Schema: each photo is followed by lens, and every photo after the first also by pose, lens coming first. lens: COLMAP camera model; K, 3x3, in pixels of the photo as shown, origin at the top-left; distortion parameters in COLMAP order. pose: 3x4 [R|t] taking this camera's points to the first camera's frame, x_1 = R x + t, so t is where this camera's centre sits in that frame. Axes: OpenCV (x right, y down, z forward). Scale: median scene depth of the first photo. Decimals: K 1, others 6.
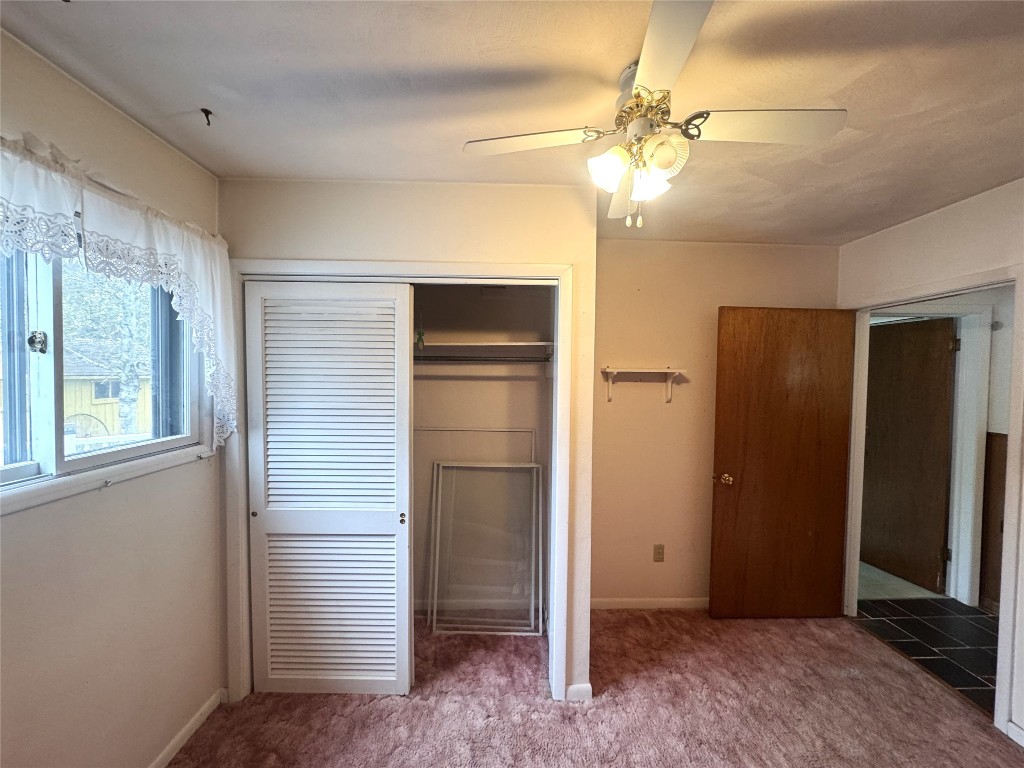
lens RADIAL K [[413.9, 0, 510.1], [0, 413.9, 384.4], [0, 0, 1]] dist [-0.001311, 0.000064]
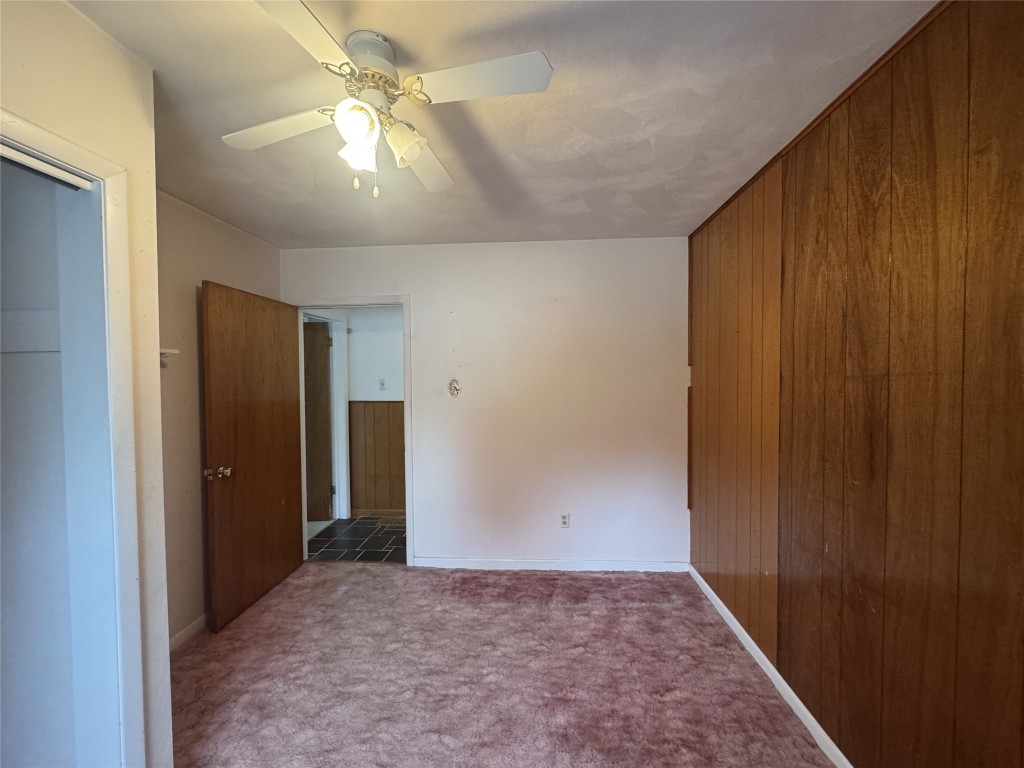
lens RADIAL K [[413.9, 0, 510.1], [0, 413.9, 384.4], [0, 0, 1]] dist [-0.001311, 0.000064]
pose [[0.102743, -0.037101, 0.994016, -0.352964], [0.041208, 0.998605, 0.033013, 0.035427], [-0.993854, 0.037570, 0.104128, 0.300411]]
